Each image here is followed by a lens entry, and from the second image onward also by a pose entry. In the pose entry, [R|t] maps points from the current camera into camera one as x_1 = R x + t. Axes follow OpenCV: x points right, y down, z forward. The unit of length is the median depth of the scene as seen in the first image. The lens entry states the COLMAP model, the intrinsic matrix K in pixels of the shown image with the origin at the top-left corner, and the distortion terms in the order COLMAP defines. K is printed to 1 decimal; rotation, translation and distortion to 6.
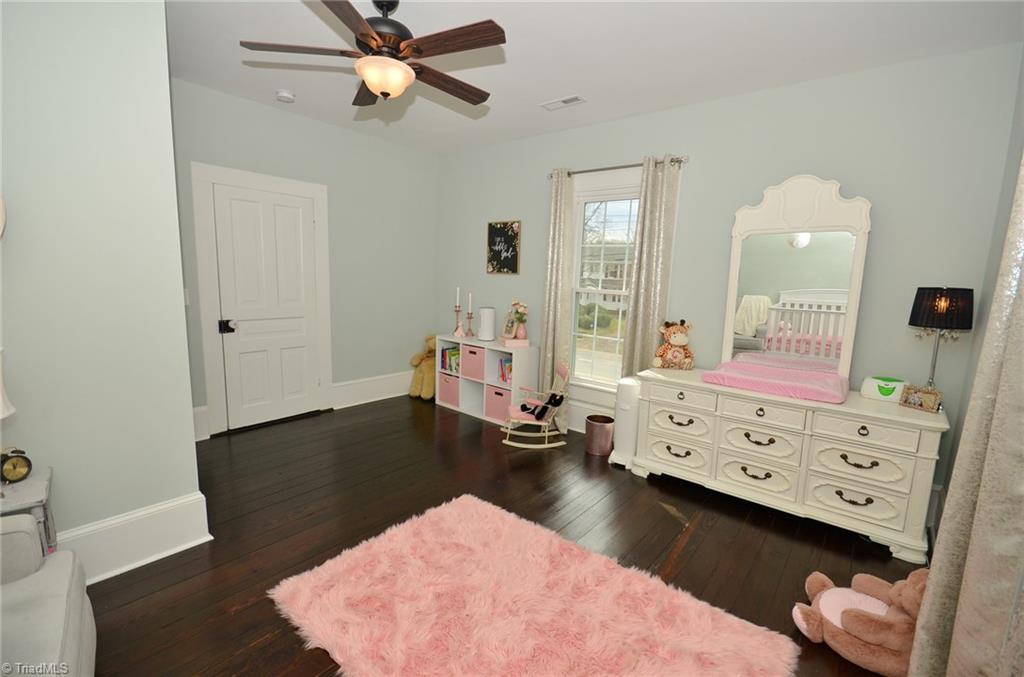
lens RADIAL K [[445.1, 0, 517.0], [0, 445.1, 344.9], [0, 0, 1]] dist [0.002854, -0.012294]
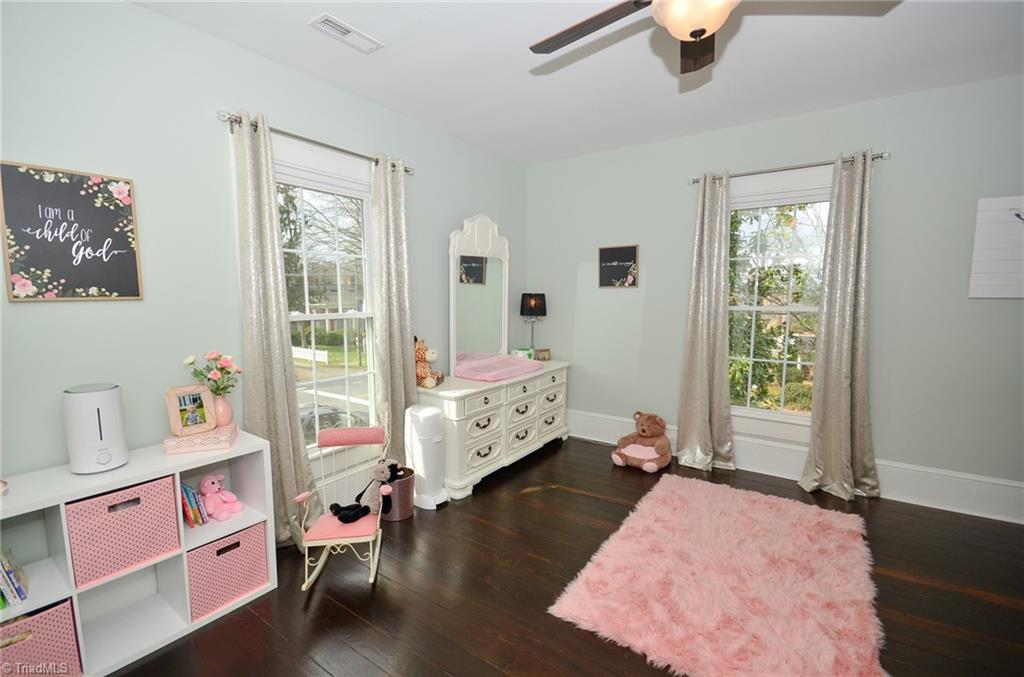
lens RADIAL K [[445.1, 0, 517.0], [0, 445.1, 344.9], [0, 0, 1]] dist [0.002854, -0.012294]
pose [[-0.070846, -0.161150, 0.984384, -0.497184], [0.144843, 0.974742, 0.169996, -0.140210], [-0.986915, 0.154624, -0.045715, 0.678632]]
